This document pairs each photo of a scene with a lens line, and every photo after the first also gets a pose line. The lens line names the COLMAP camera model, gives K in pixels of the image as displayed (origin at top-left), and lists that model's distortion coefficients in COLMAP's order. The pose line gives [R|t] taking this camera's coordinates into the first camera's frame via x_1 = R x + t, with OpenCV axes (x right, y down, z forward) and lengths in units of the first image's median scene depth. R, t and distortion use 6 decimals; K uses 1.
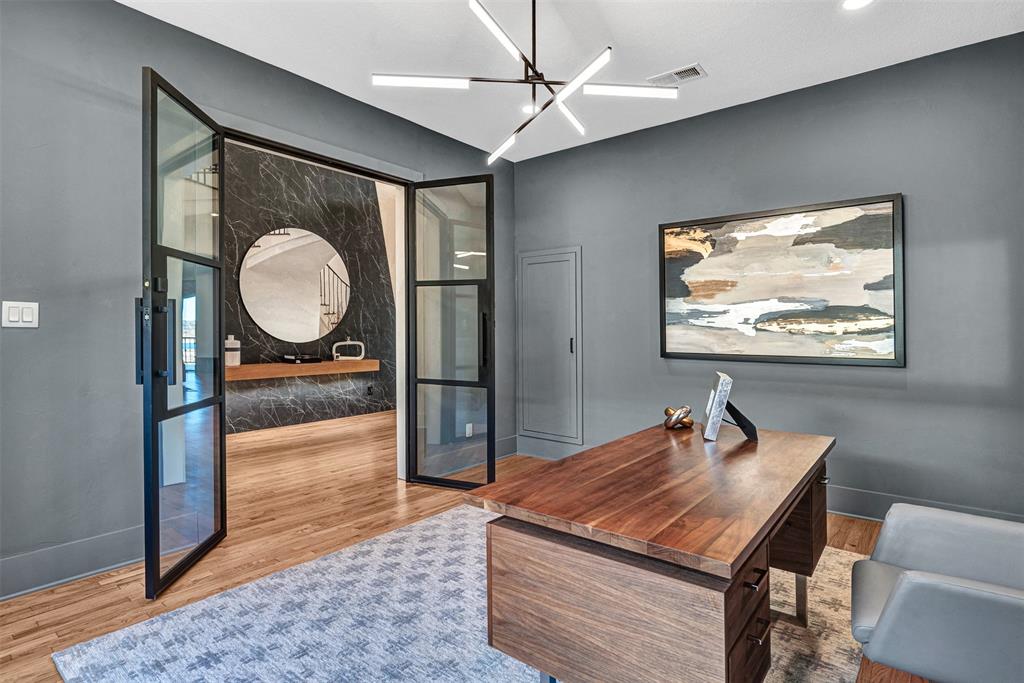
lens RADIAL K [[519.8, 0, 511.4], [0, 519.8, 338.4], [0, 0, 1]] dist [-0.004084, 0.001256]
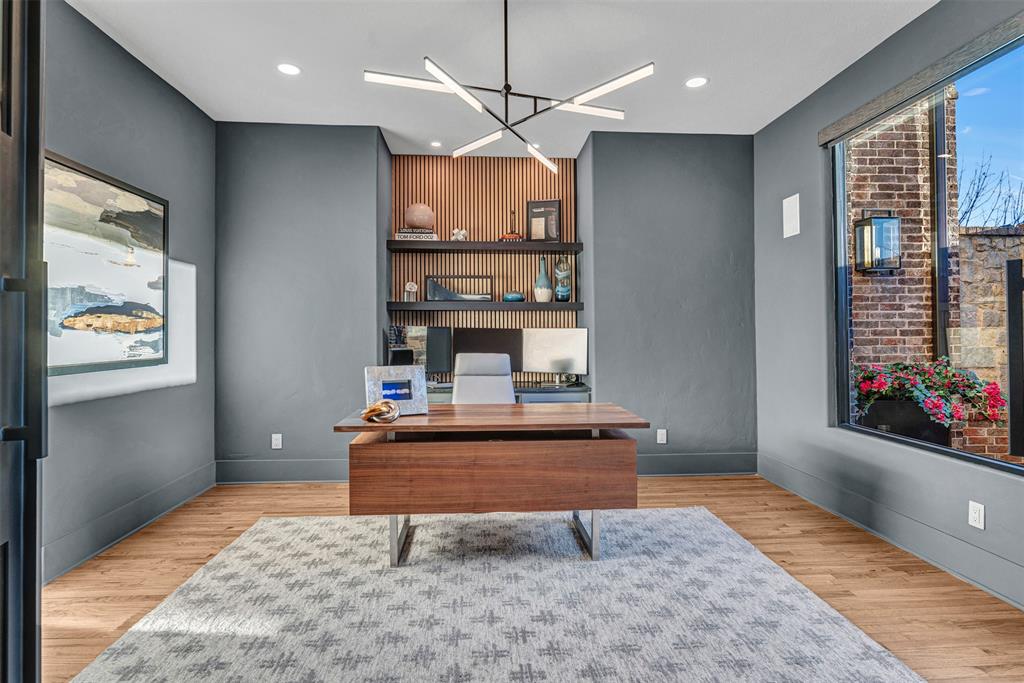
lens RADIAL K [[519.8, 0, 509.3], [0, 519.8, 330.9], [0, 0, 1]] dist [-0.004084, 0.001256]
pose [[-0.672195, -0.003074, 0.740368, -0.496642], [0.004428, 0.999957, 0.008172, -0.018459], [-0.740361, 0.008772, -0.672152, 1.175791]]
